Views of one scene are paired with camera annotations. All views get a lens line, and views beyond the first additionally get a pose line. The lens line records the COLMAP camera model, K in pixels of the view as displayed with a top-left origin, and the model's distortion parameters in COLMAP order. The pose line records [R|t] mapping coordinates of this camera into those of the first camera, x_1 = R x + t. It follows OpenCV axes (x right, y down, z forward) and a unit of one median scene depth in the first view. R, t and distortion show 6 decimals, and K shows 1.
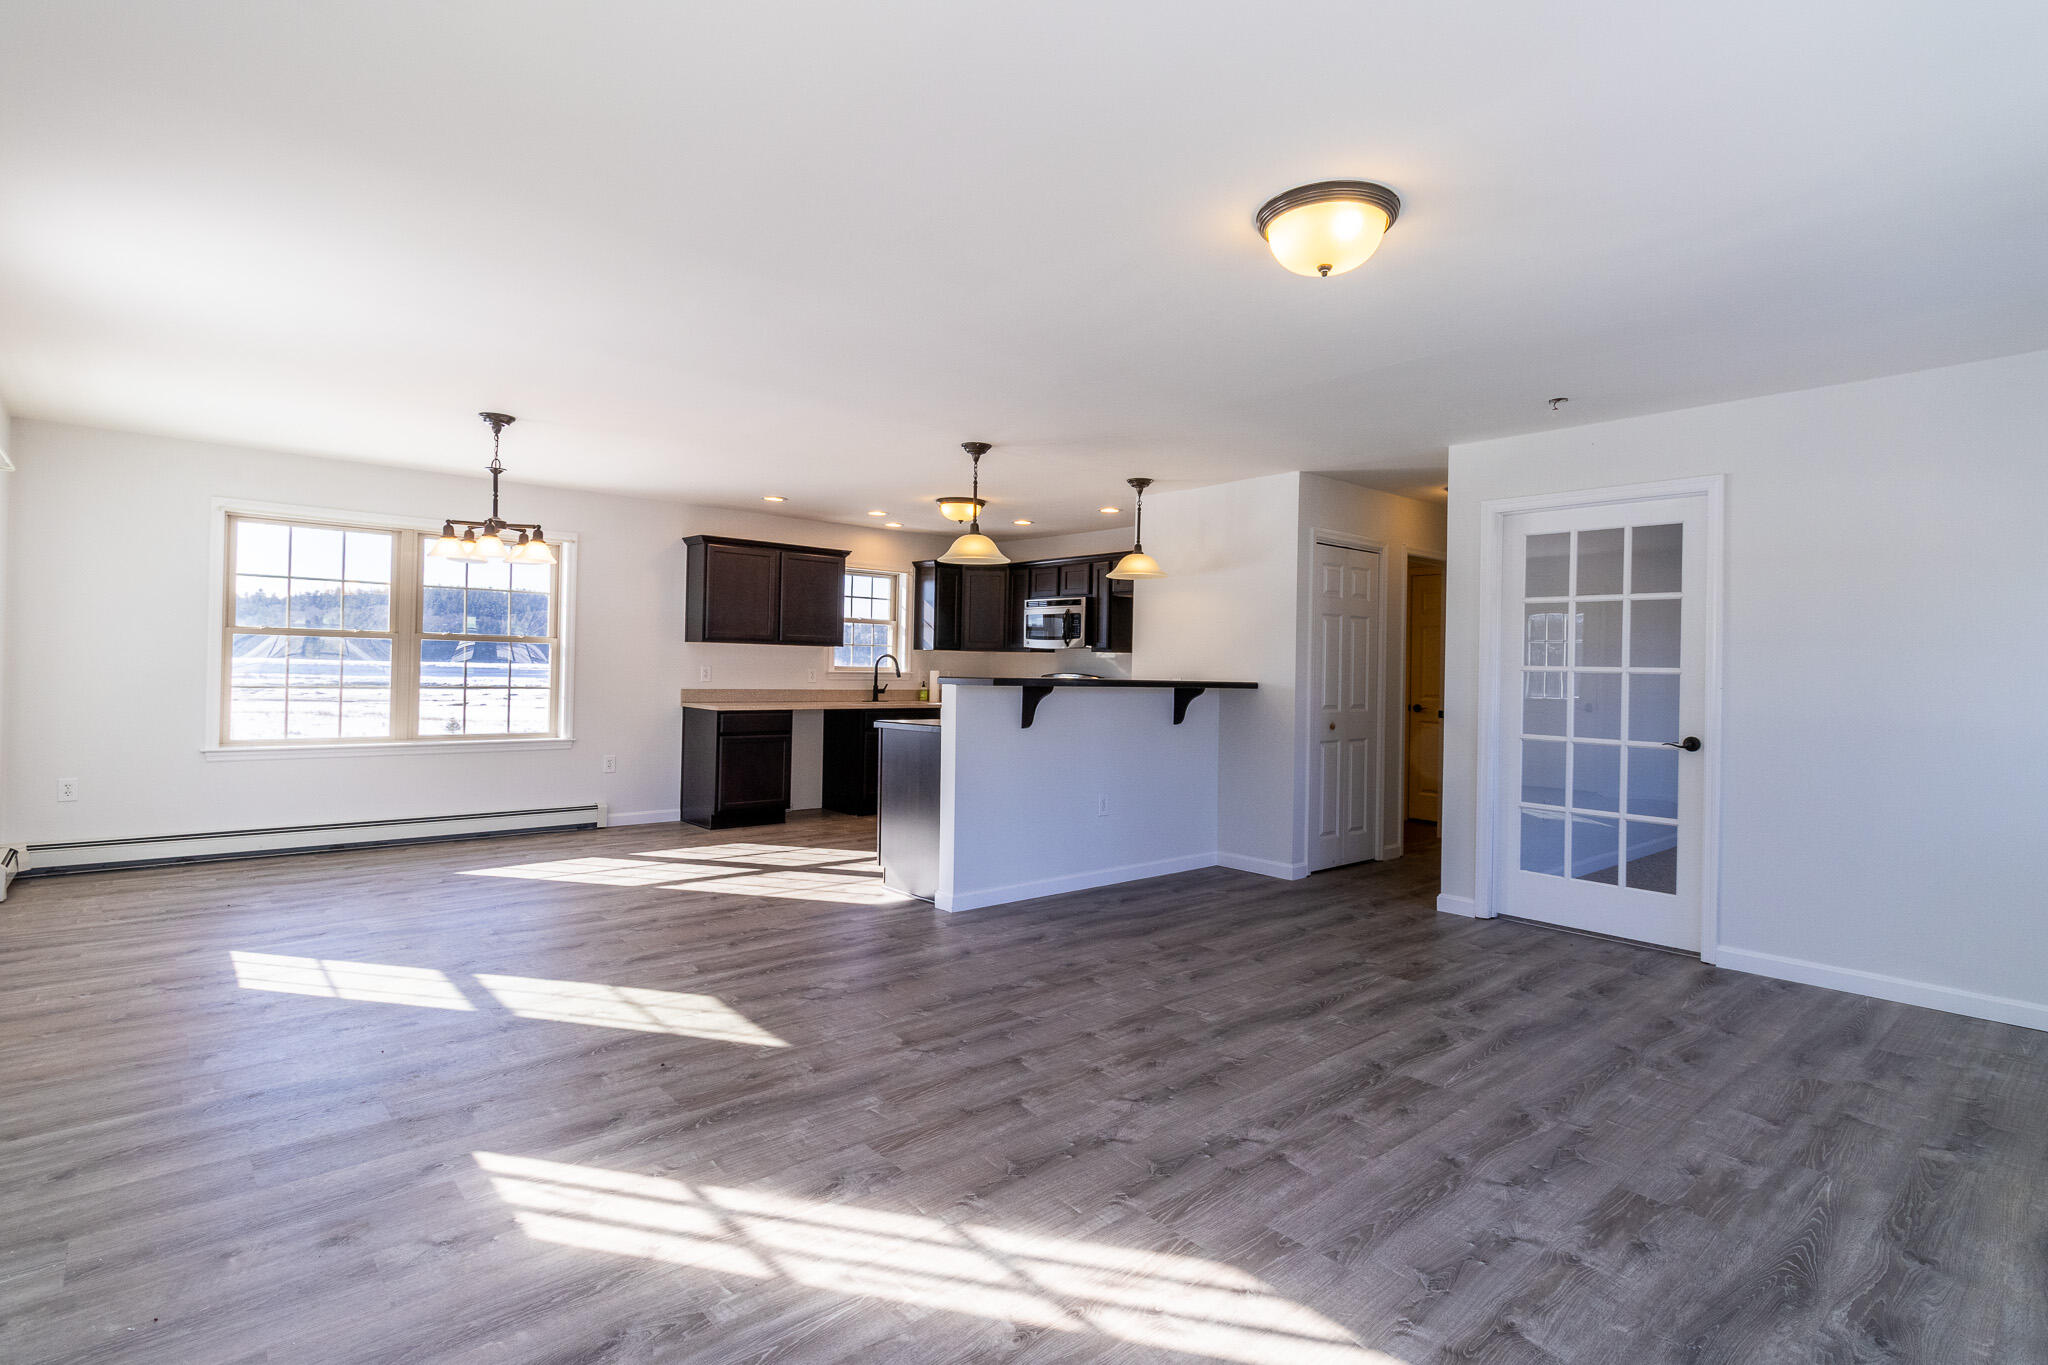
lens RADIAL K [[1140.6, 0, 1174.0], [0, 1140.6, 674.3], [0, 0, 1]] dist [0.020446, -0.000630]
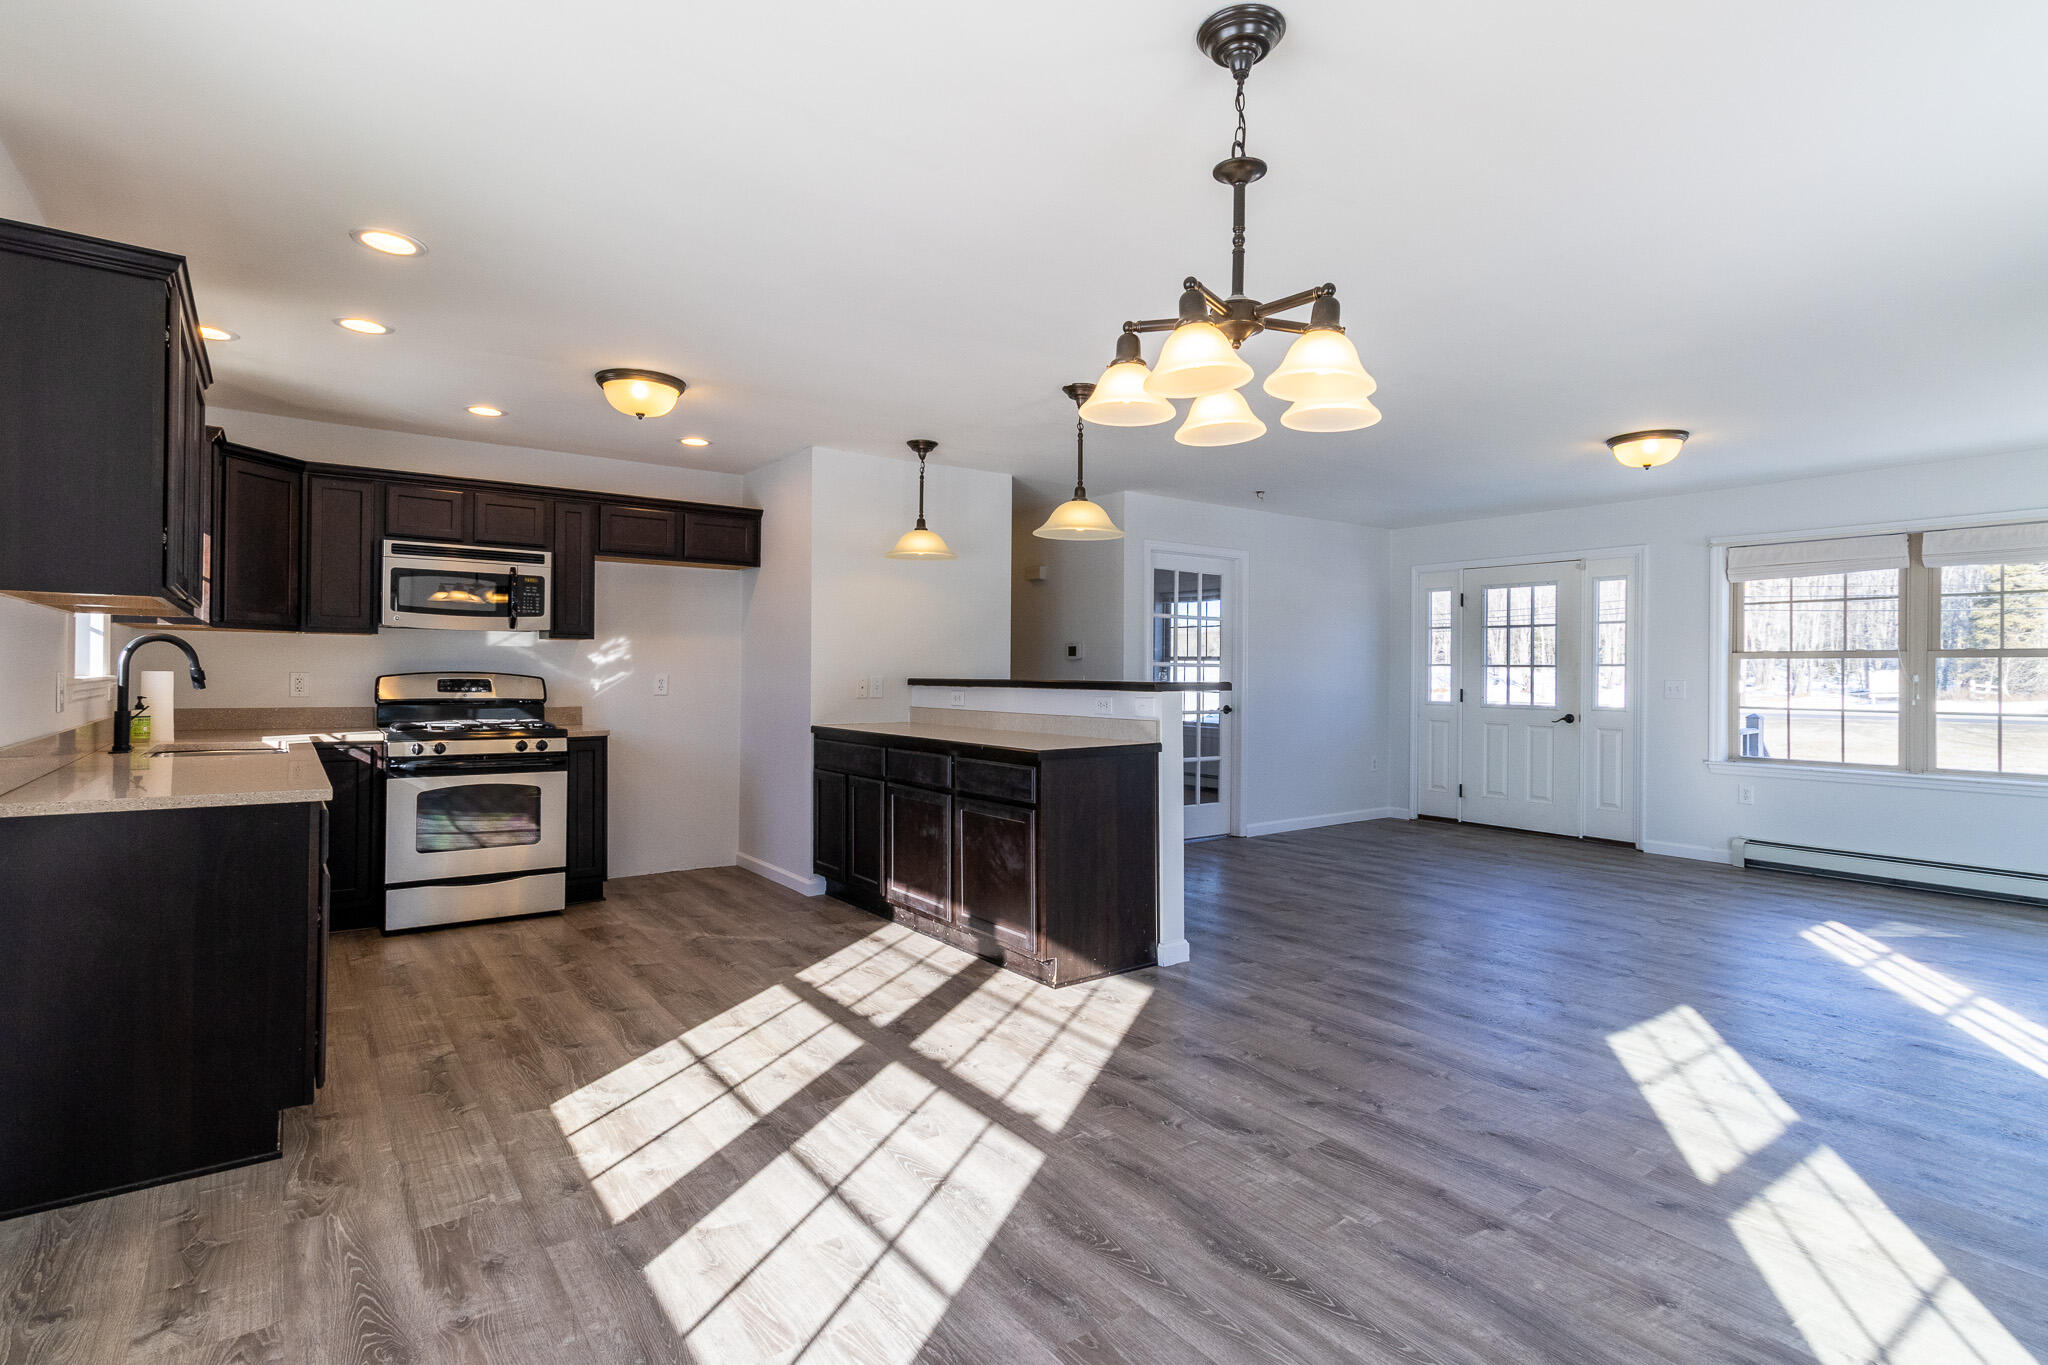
lens RADIAL K [[932.0, 0, 1122.8], [0, 932.0, 673.1], [0, 0, 1]] dist [0.010079, 0.000760]
pose [[0.106351, -0.017669, 0.994172, -0.877908], [-0.000283, 0.999842, 0.017800, -0.015170], [-0.994329, -0.002174, 0.106329, 0.974440]]
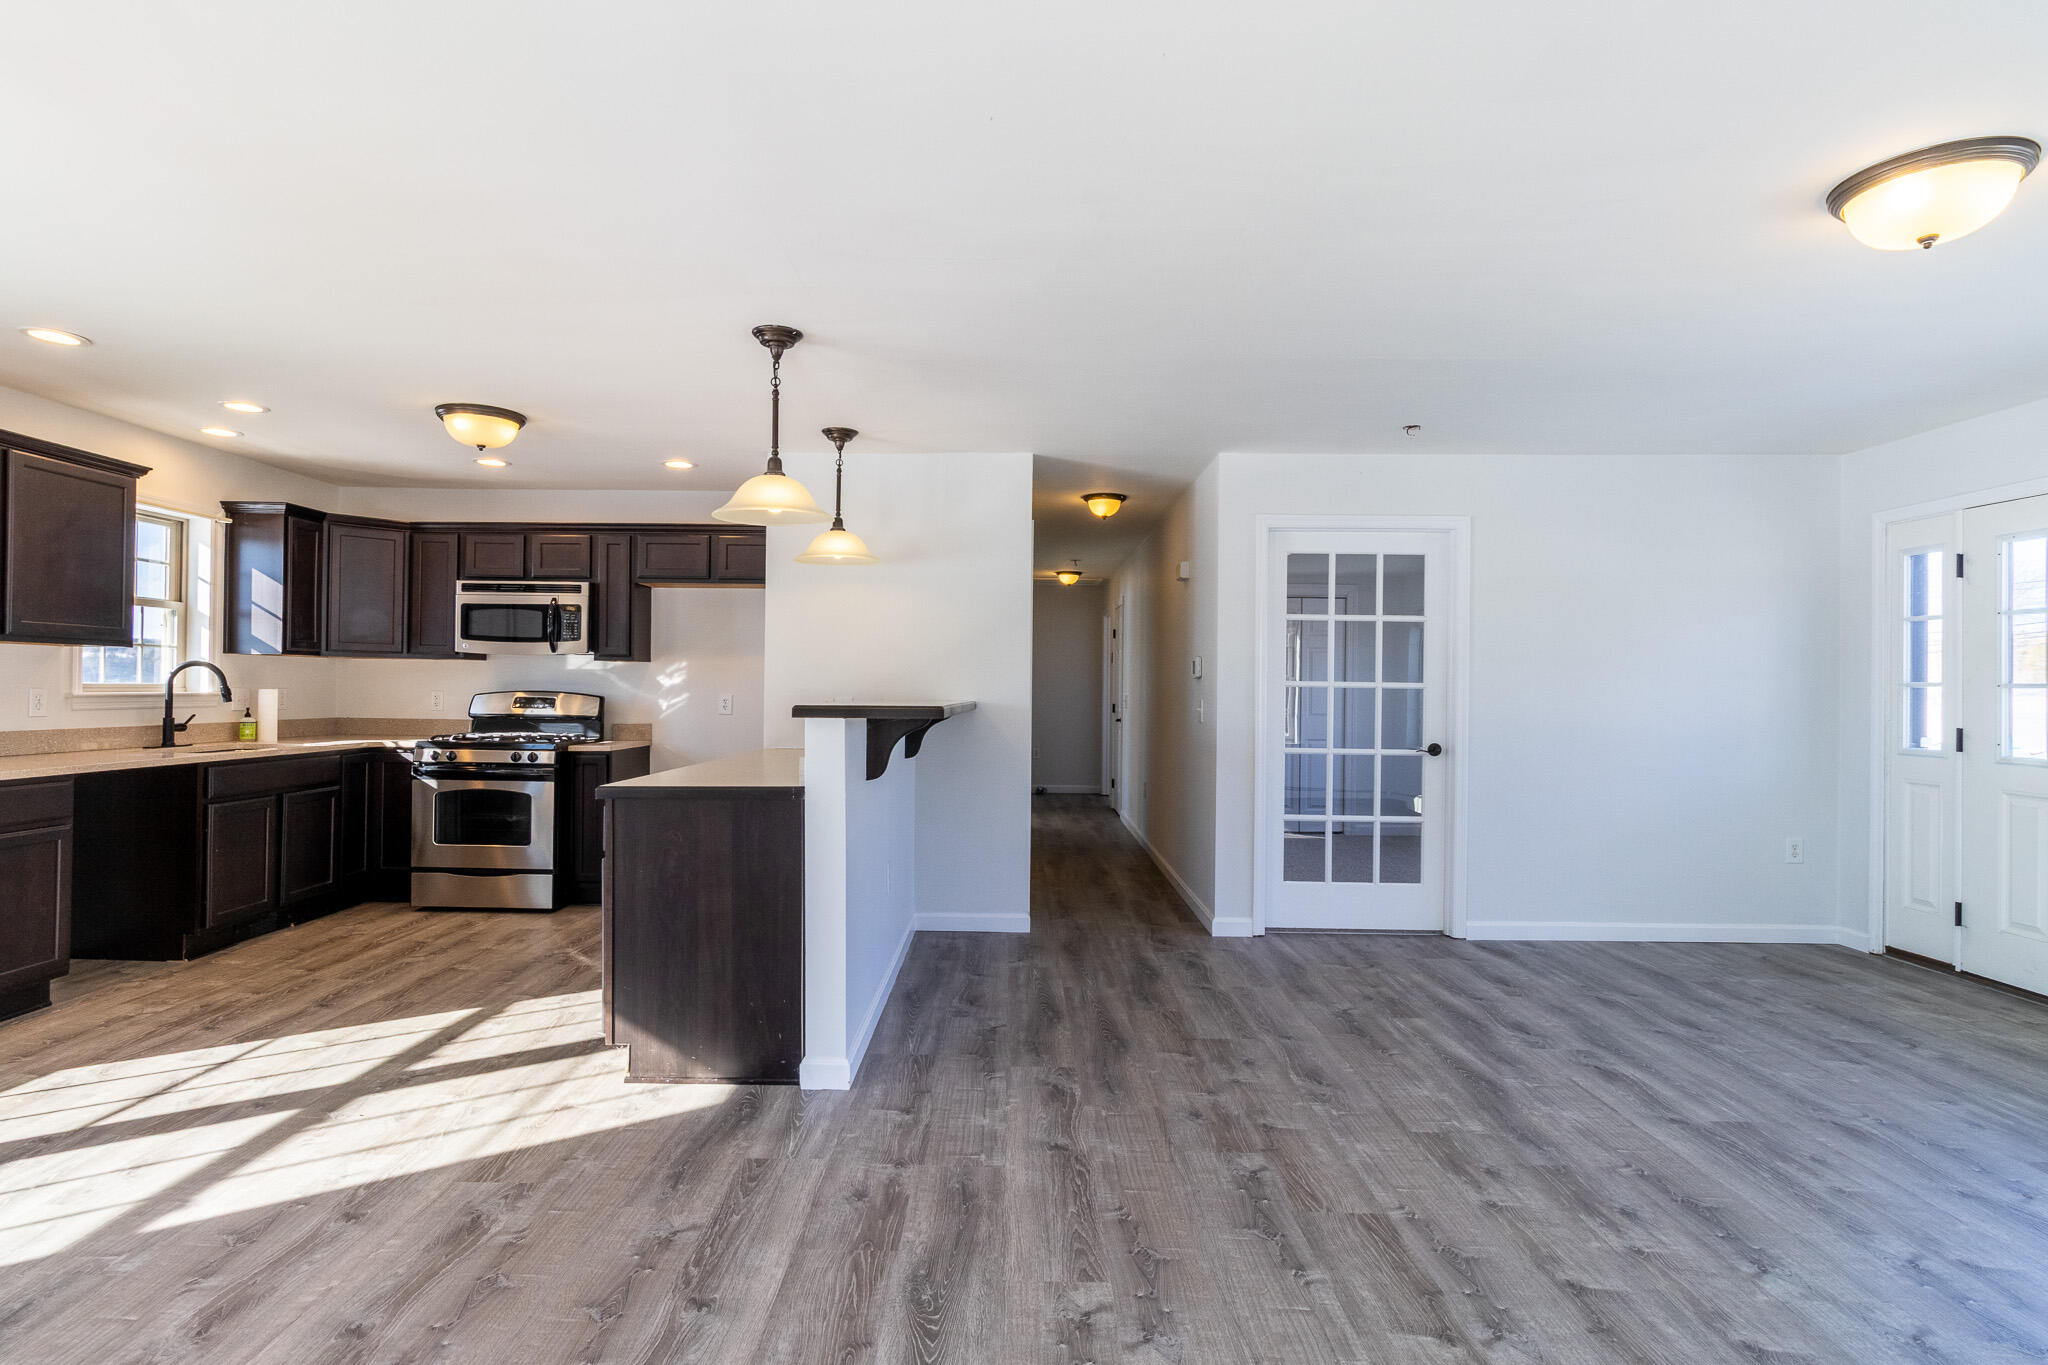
lens RADIAL K [[1021.6, 0, 1108.1], [0, 1021.6, 690.8], [0, 0, 1]] dist [-0.000621, 0.000130]
pose [[0.683022, -0.011189, 0.730312, -0.495495], [0.005064, 0.999931, 0.010583, -0.009641], [-0.730380, -0.003530, 0.683032, 0.525443]]
